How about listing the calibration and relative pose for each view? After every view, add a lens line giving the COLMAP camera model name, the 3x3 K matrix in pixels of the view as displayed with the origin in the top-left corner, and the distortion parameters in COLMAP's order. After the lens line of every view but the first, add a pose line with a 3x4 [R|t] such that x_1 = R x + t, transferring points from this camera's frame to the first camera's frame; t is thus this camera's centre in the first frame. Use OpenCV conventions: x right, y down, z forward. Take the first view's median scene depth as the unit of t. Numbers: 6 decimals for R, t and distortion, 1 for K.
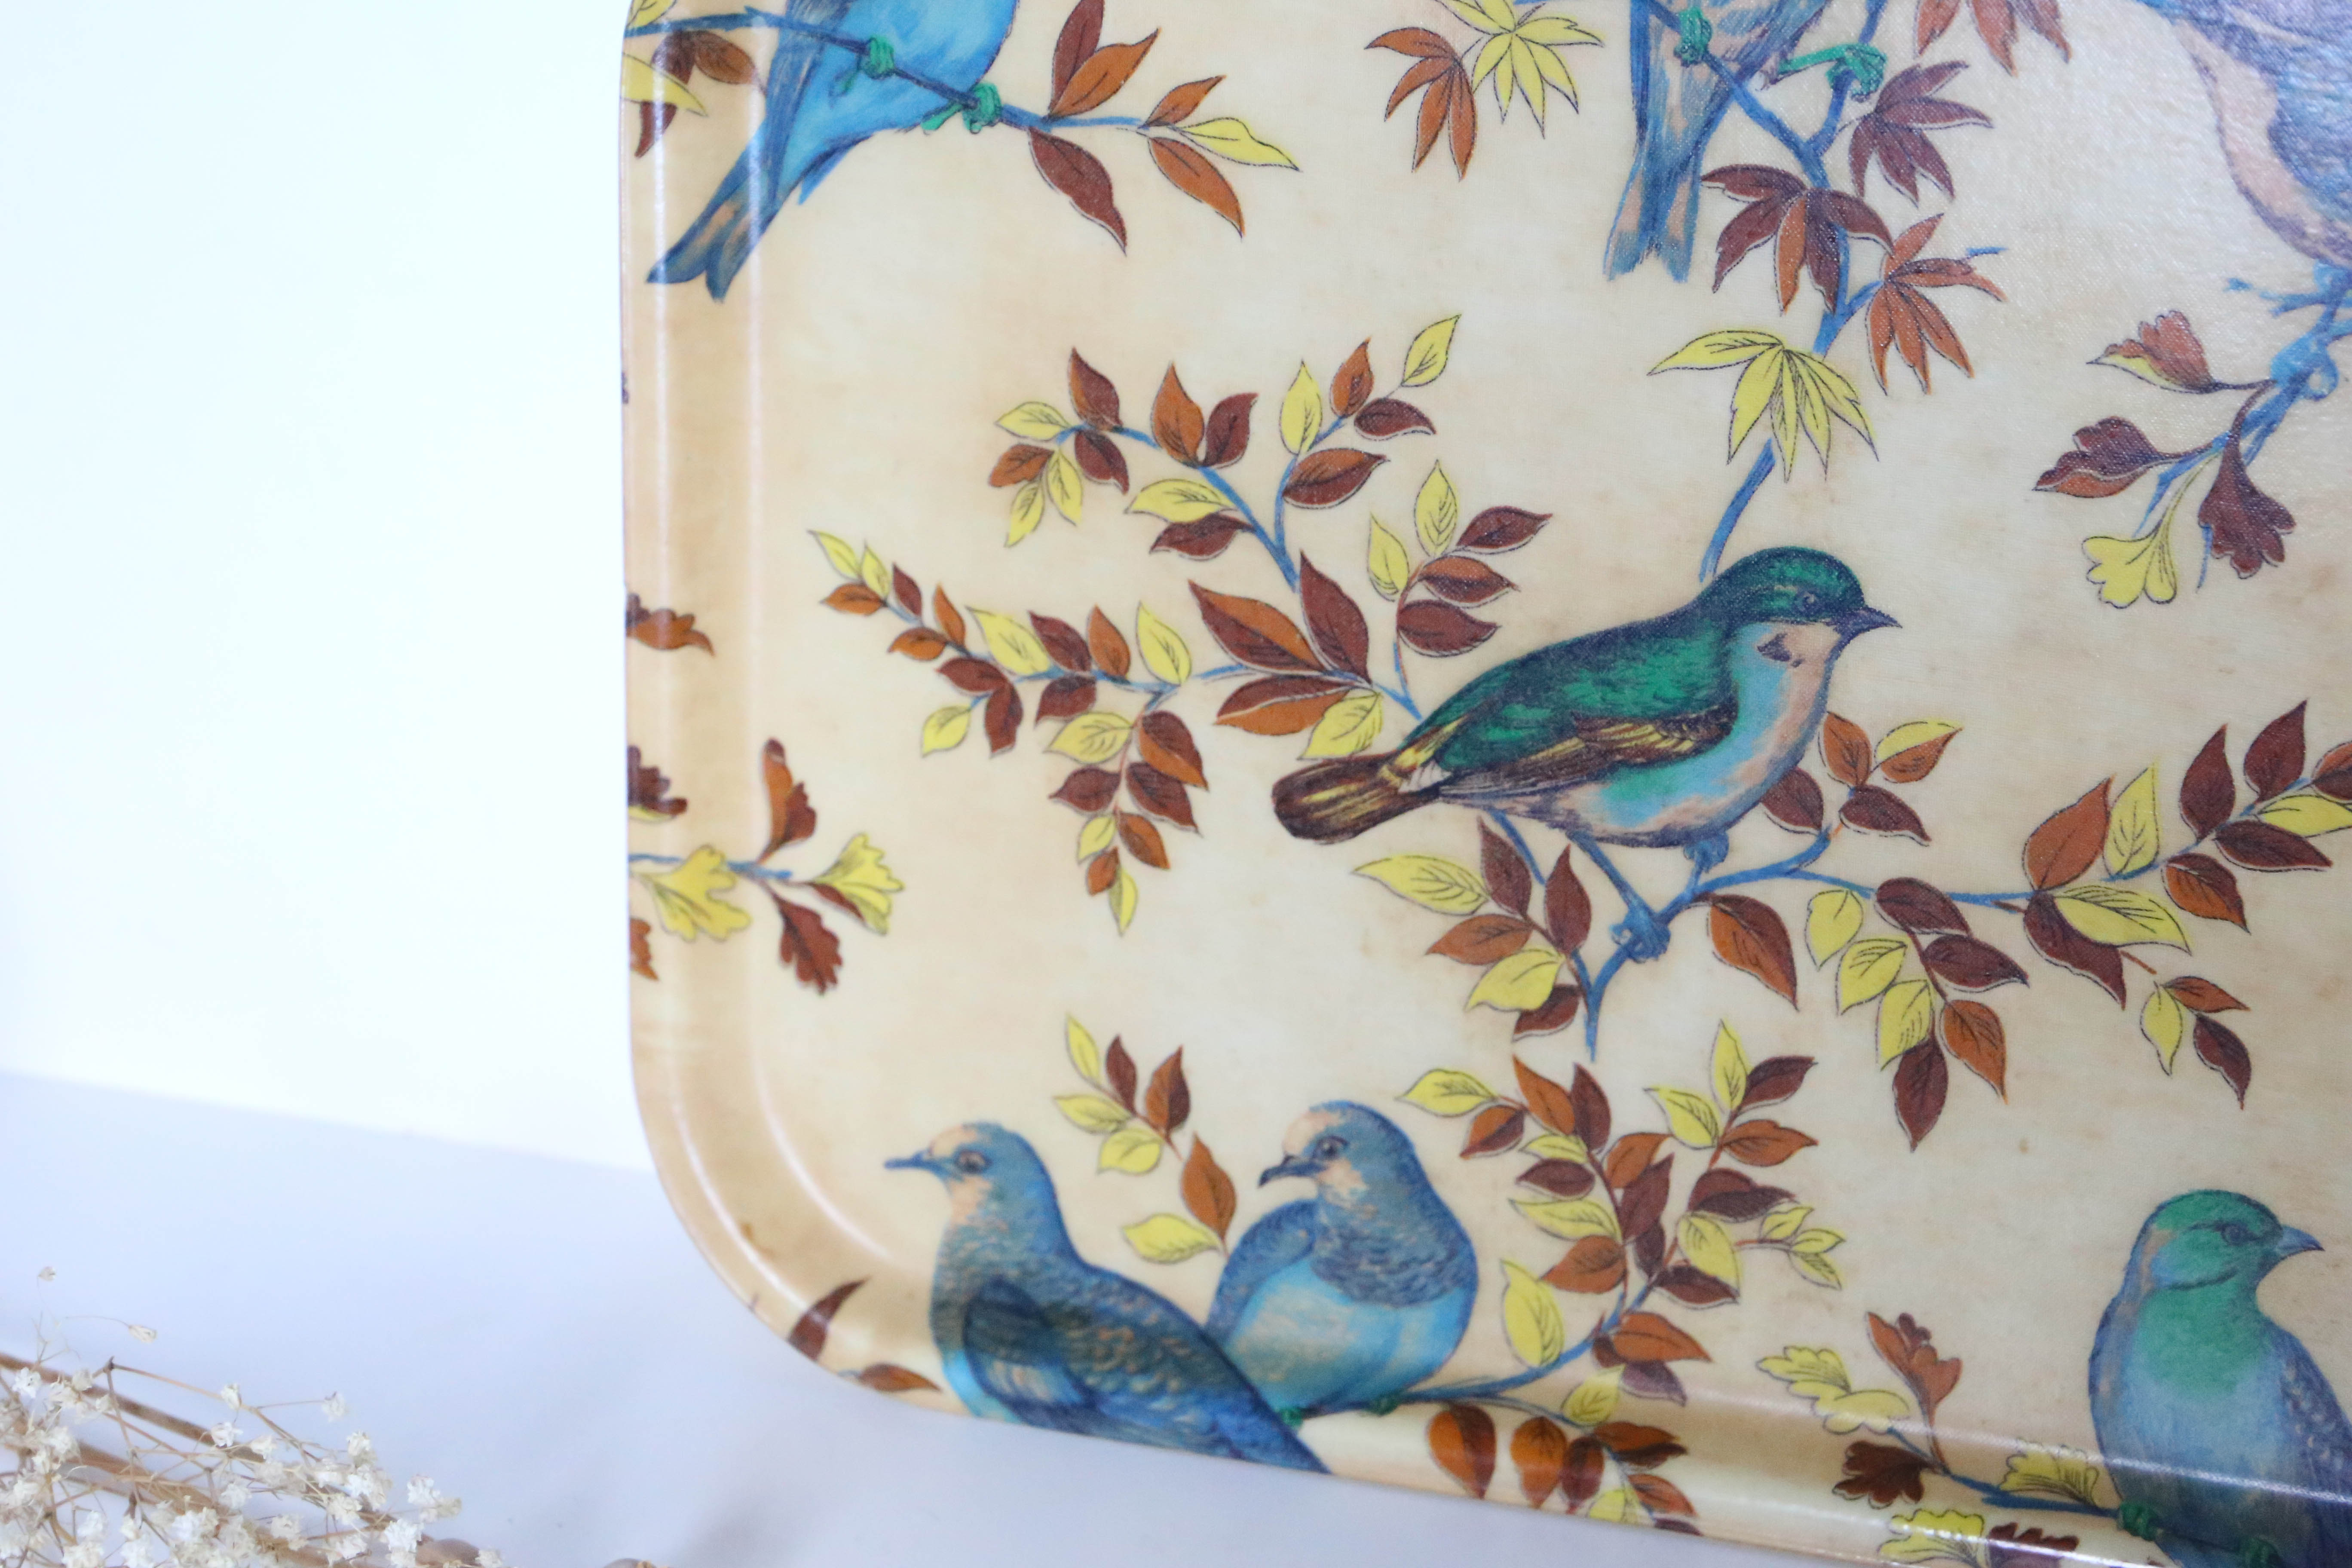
lens RADIAL K [[4674.3, 0, 1159.7], [0, 4674.3, 792.2], [0, 0, 1]] dist [0.196538, 0.000000]
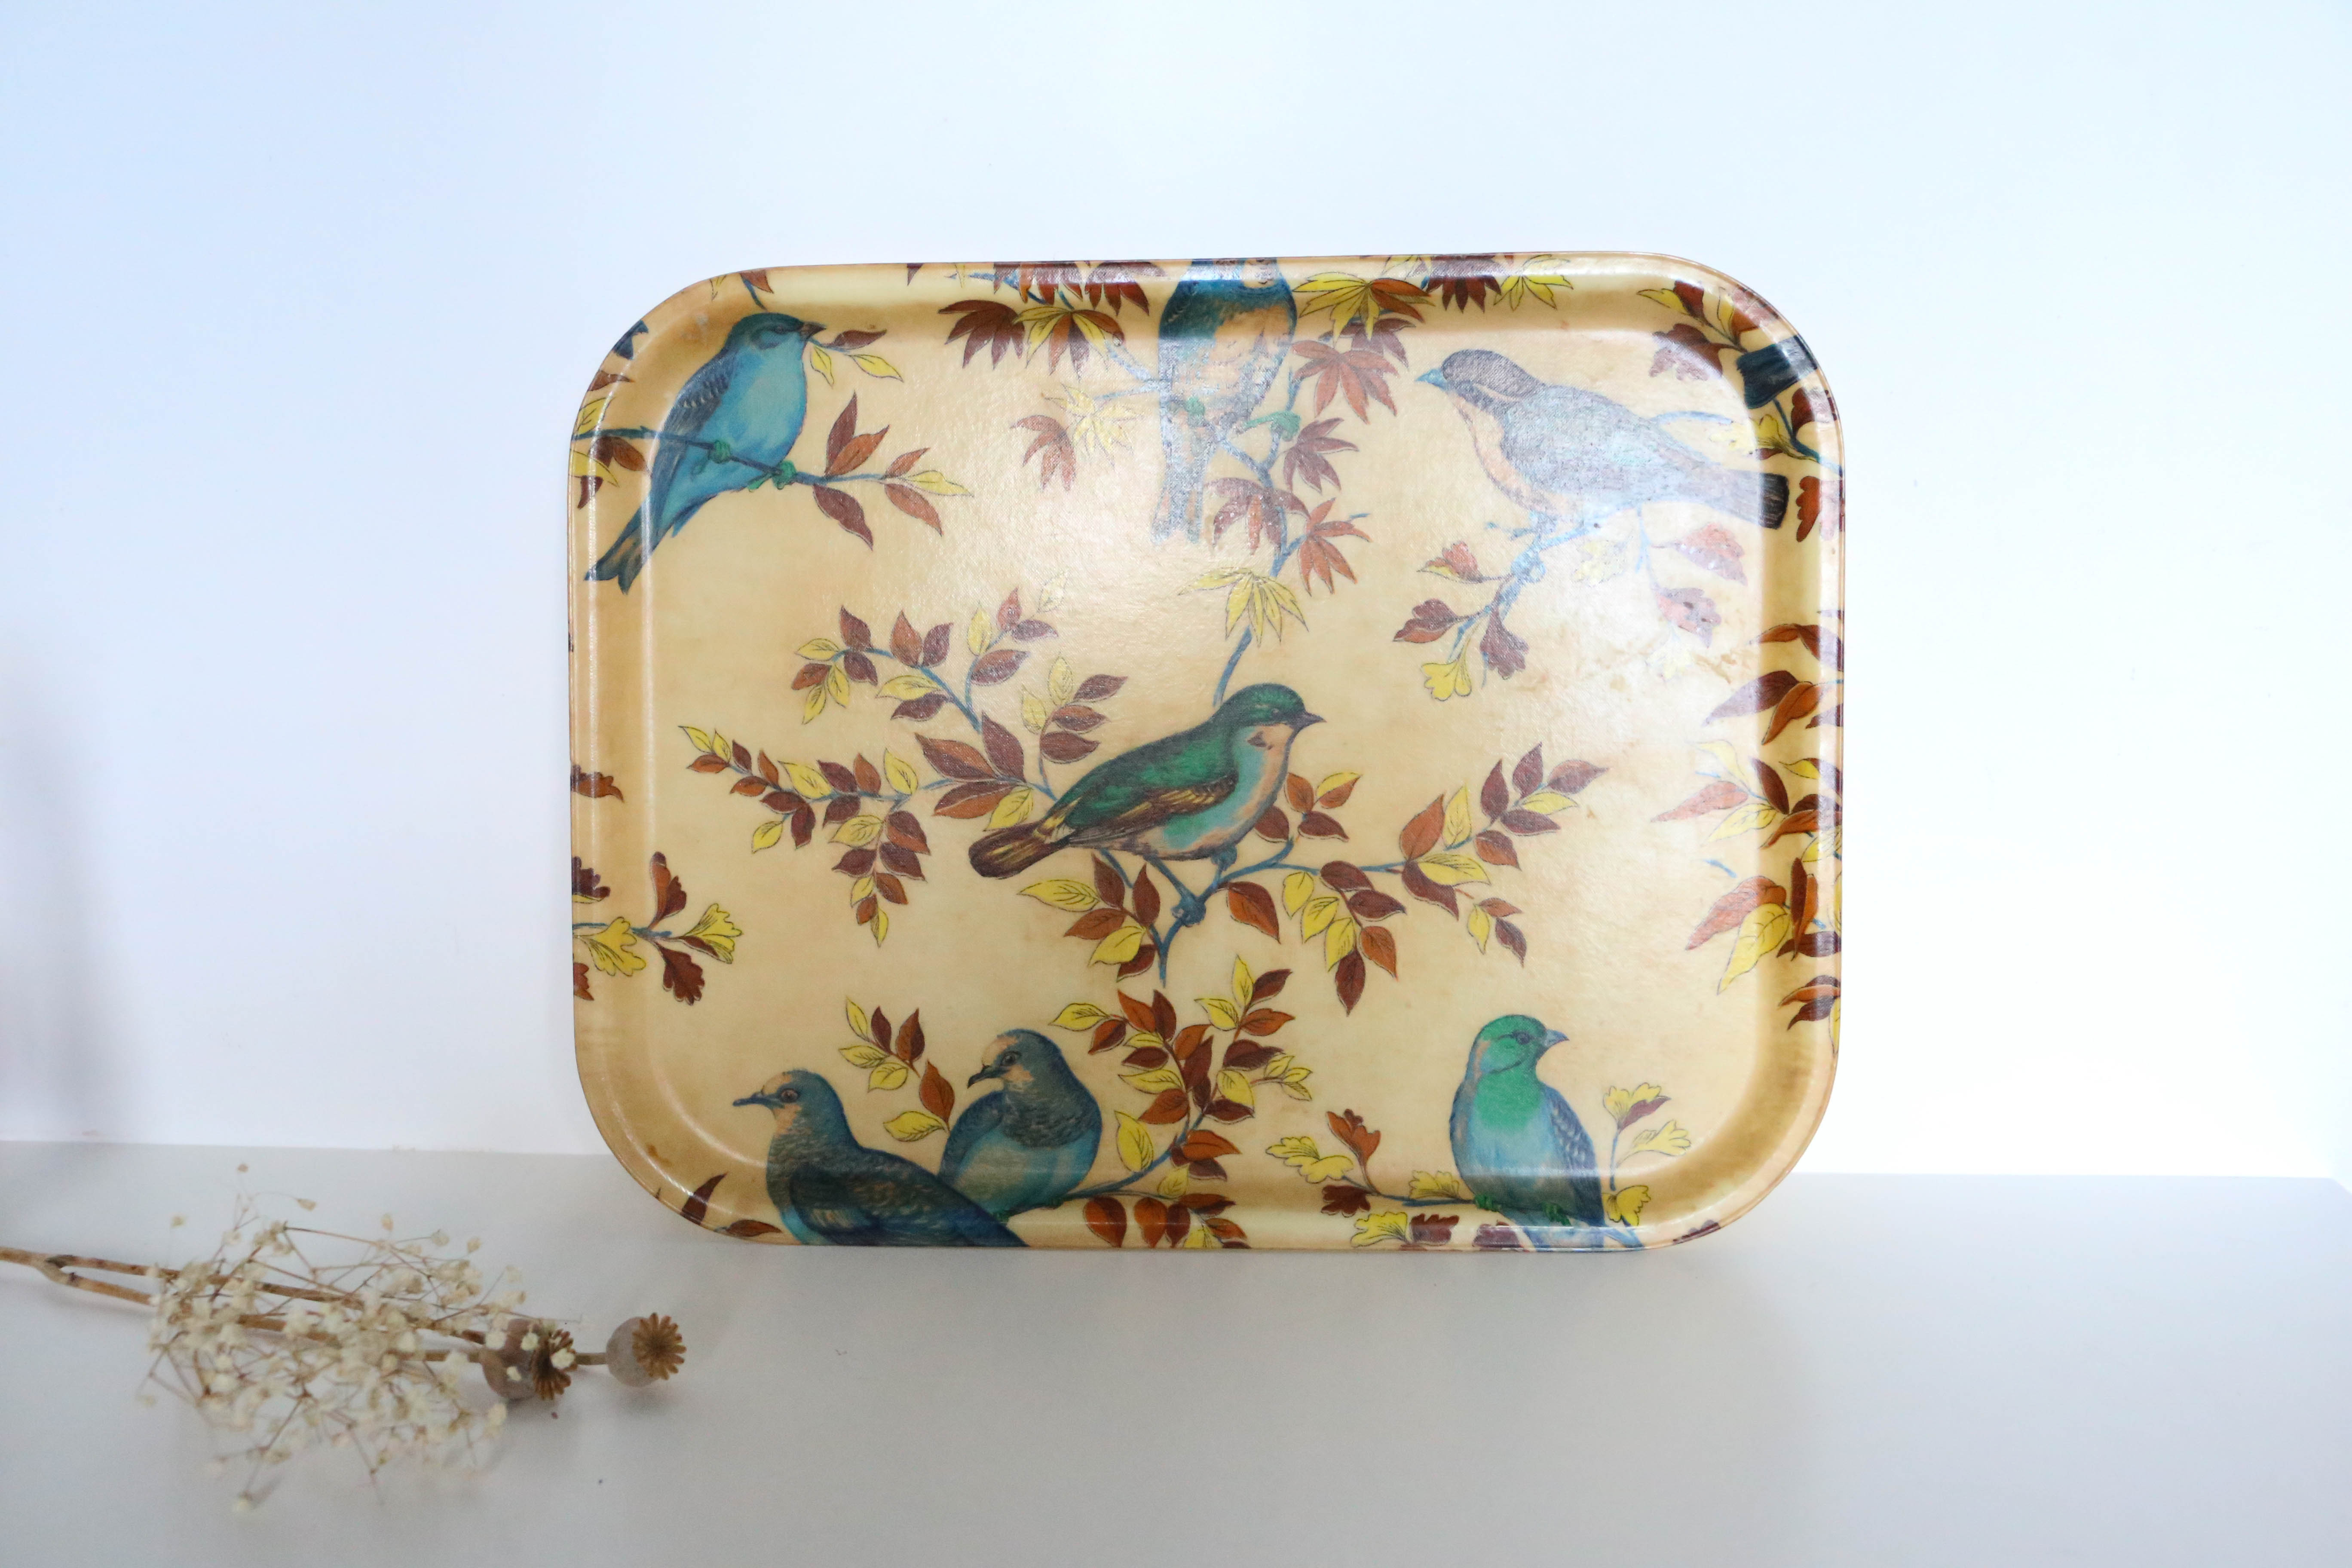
lens RADIAL K [[2063.2, 0, 1170.0], [0, 2063.2, 799.0], [0, 0, 1]] dist [-0.065562, 0.034629]
pose [[0.947710, -0.031016, 0.317622, -0.151271], [0.092523, 0.979224, -0.180444, 0.128744], [-0.305427, 0.200395, 0.930890, 0.259014]]
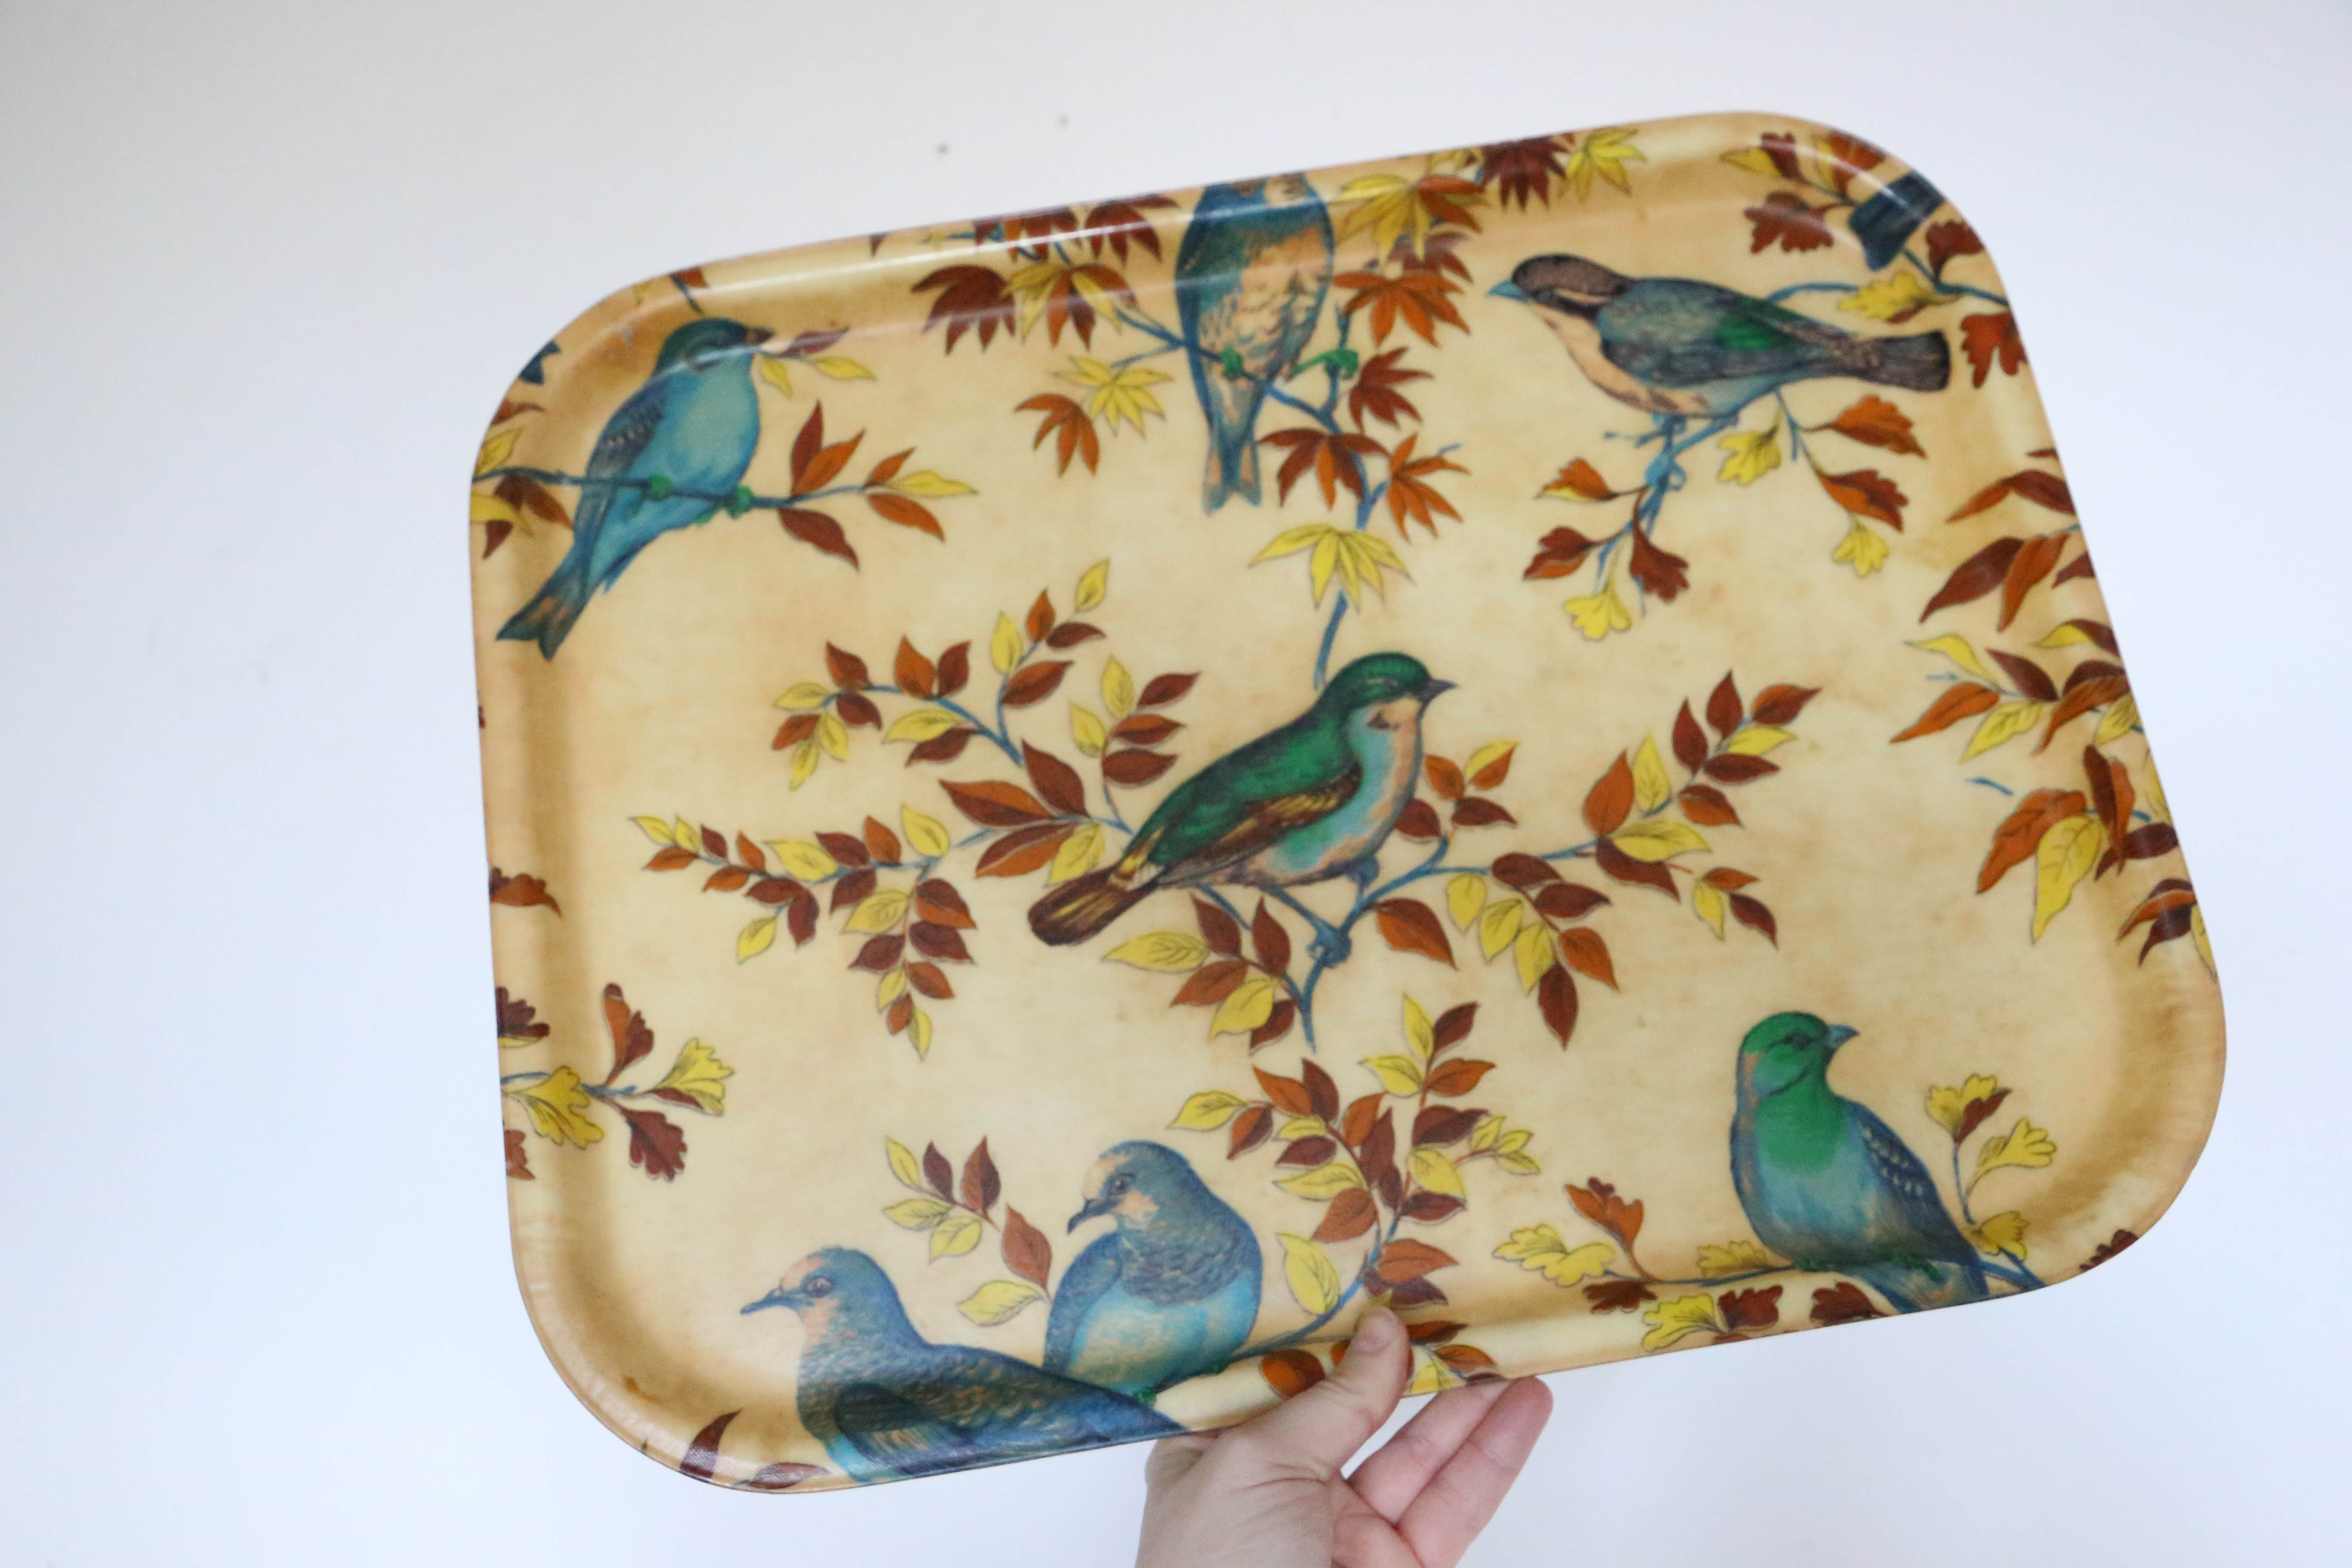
lens RADIAL K [[2063.2, 0, 1159.4], [0, 2063.2, 789.2], [0, 0, 1]] dist [-0.065562, 0.034629]
pose [[0.922364, -0.046579, 0.383505, -0.165506], [0.244169, 0.839576, -0.485276, 0.264965], [-0.299378, 0.541241, 0.785768, 0.520427]]
